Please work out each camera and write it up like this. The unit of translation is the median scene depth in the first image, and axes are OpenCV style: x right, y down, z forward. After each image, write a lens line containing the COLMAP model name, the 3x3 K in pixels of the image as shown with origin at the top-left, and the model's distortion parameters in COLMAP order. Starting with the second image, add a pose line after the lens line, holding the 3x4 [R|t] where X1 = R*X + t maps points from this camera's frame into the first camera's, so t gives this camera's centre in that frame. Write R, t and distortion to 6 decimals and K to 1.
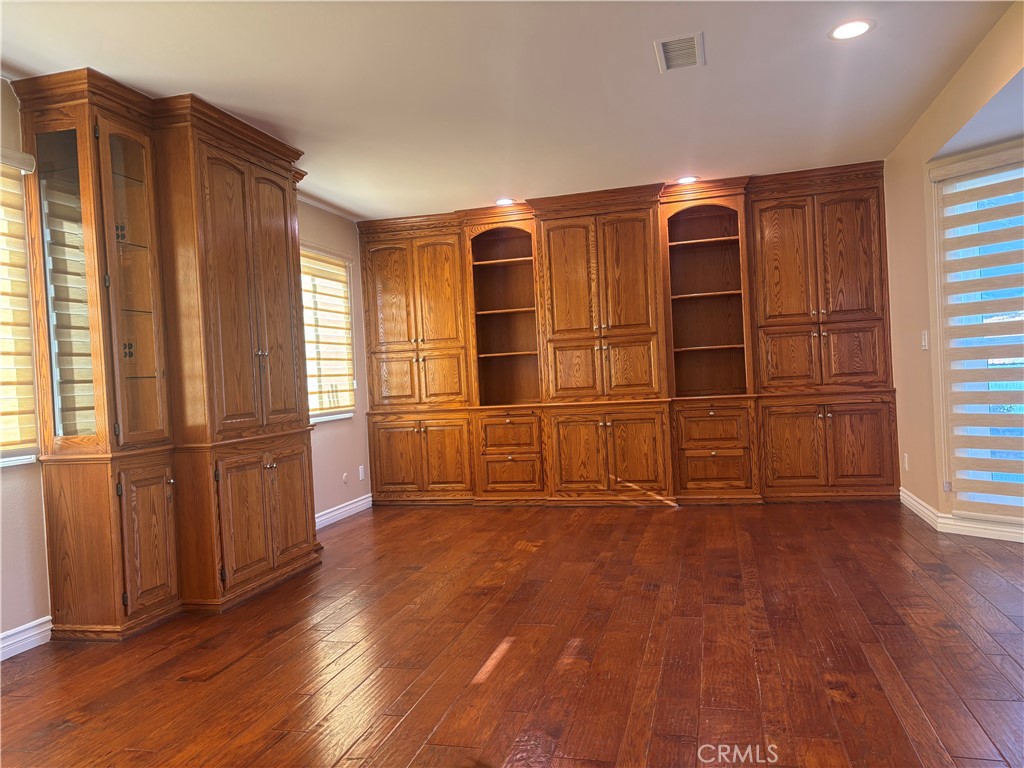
lens RADIAL K [[770.1, 0, 512.0], [0, 770.1, 384.0], [0, 0, 1]] dist [0.061833, -0.088085]
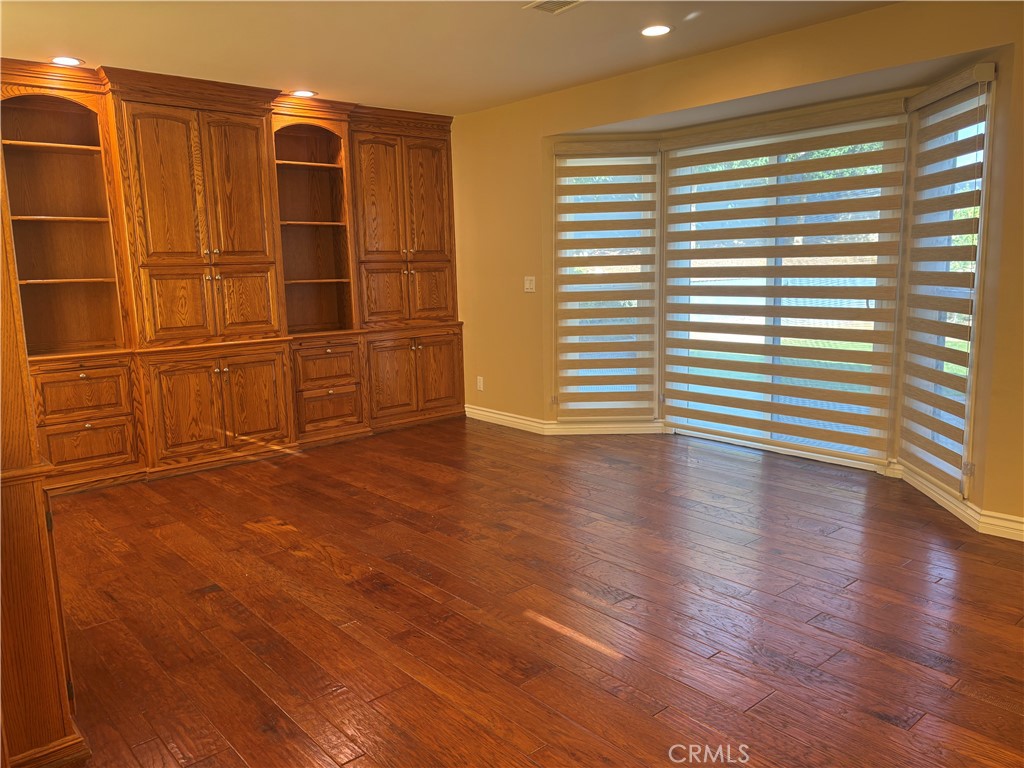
lens RADIAL K [[770.1, 0, 512.0], [0, 770.1, 384.0], [0, 0, 1]] dist [0.061833, -0.088085]
pose [[0.550927, -0.088838, 0.829812, -0.409491], [0.000314, 0.994340, 0.106243, -0.022493], [-0.834553, -0.058271, 0.547837, 0.278622]]
